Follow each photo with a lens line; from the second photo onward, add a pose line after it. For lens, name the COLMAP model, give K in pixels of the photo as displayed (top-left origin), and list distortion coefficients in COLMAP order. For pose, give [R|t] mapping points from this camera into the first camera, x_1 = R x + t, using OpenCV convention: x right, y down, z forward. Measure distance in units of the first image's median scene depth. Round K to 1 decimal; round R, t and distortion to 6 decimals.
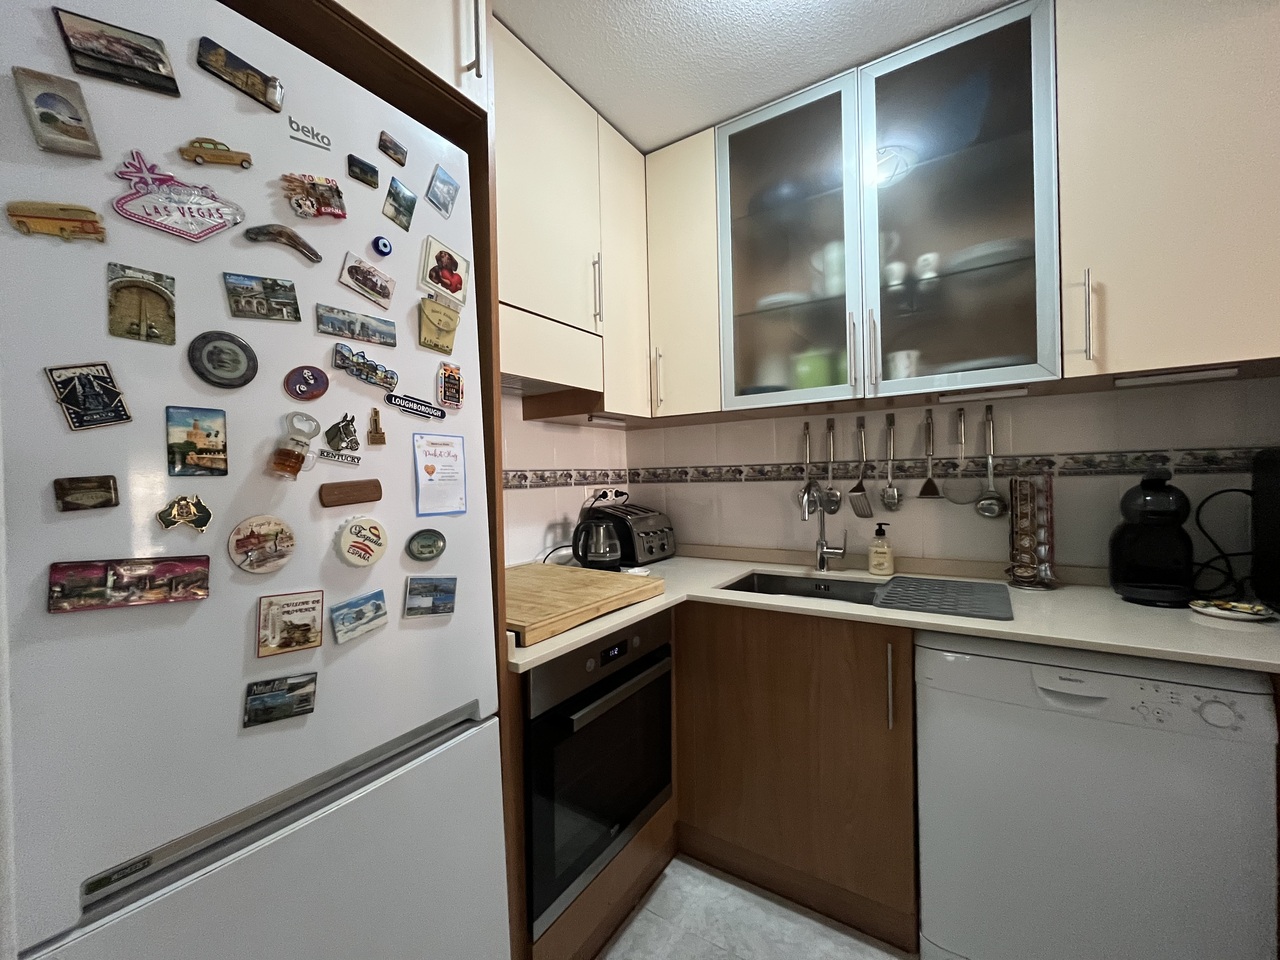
lens RADIAL K [[521.4, 0, 636.6], [0, 521.4, 480.0], [0, 0, 1]] dist [-0.003817, -0.000012]
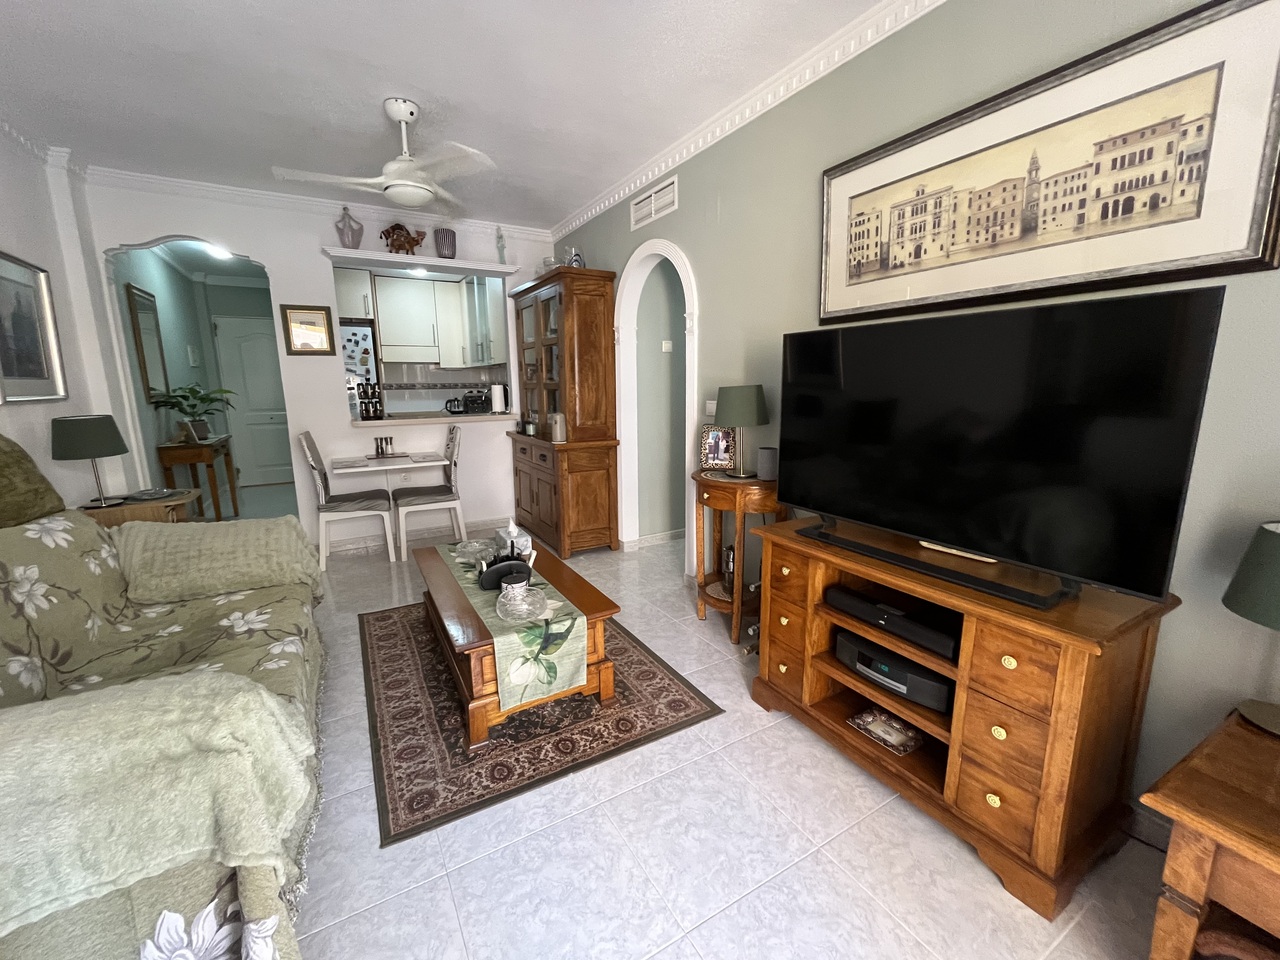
lens RADIAL K [[521.4, 0, 634.6], [0, 521.4, 476.7], [0, 0, 1]] dist [-0.003817, -0.000012]
pose [[0.894010, 0.095771, -0.437691, 6.134909], [-0.016933, 0.983412, 0.180594, -0.140145], [0.447727, -0.154042, 0.880802, -3.705428]]
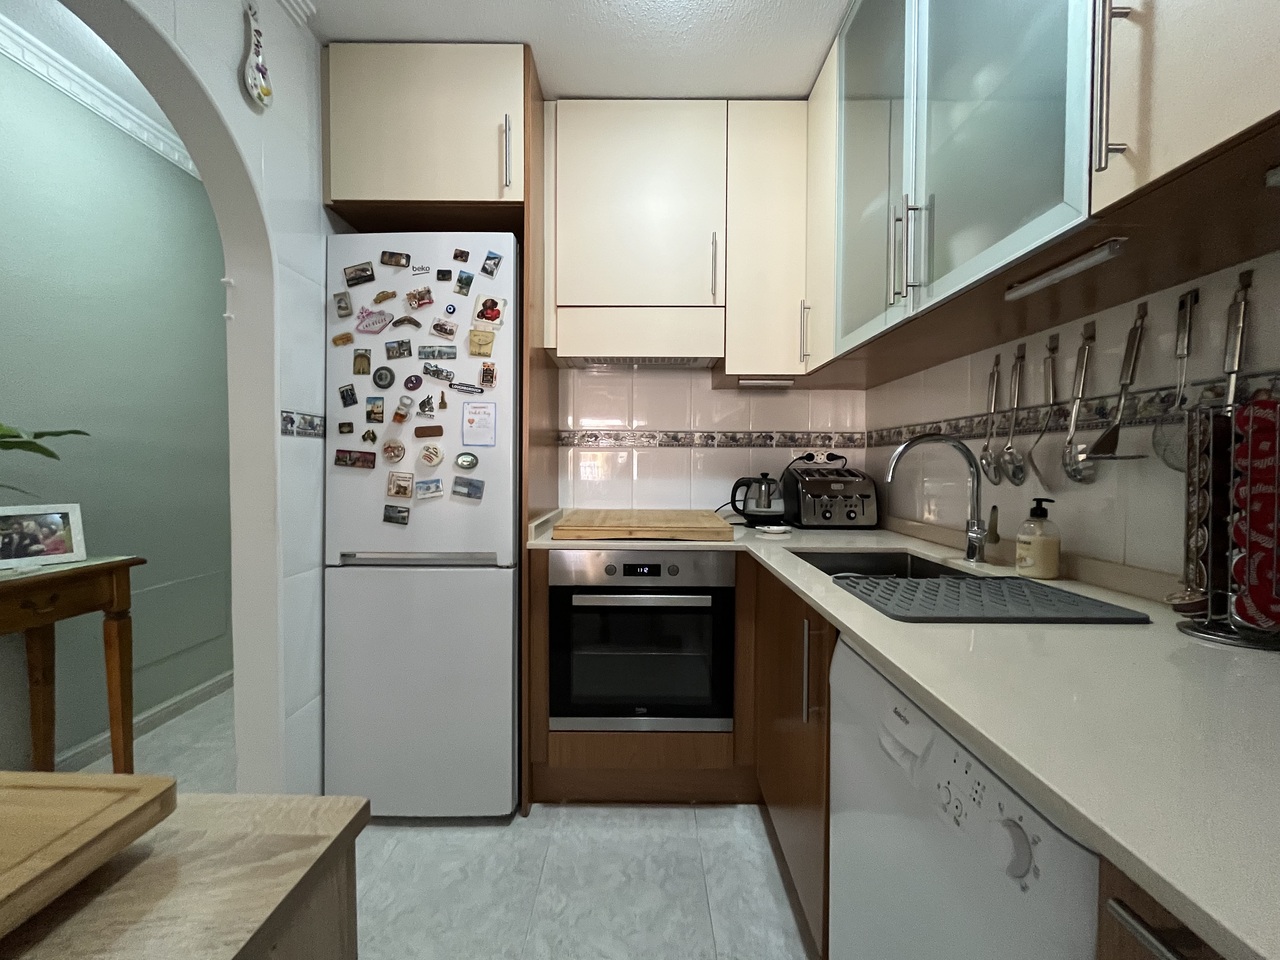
lens RADIAL K [[521.4, 0, 635.6], [0, 521.4, 479.4], [0, 0, 1]] dist [-0.003817, -0.000012]
pose [[0.544468, 0.051969, -0.837170, 1.699277], [-0.026373, 0.998646, 0.044840, 0.101248], [0.838367, -0.002335, 0.545102, 0.530248]]
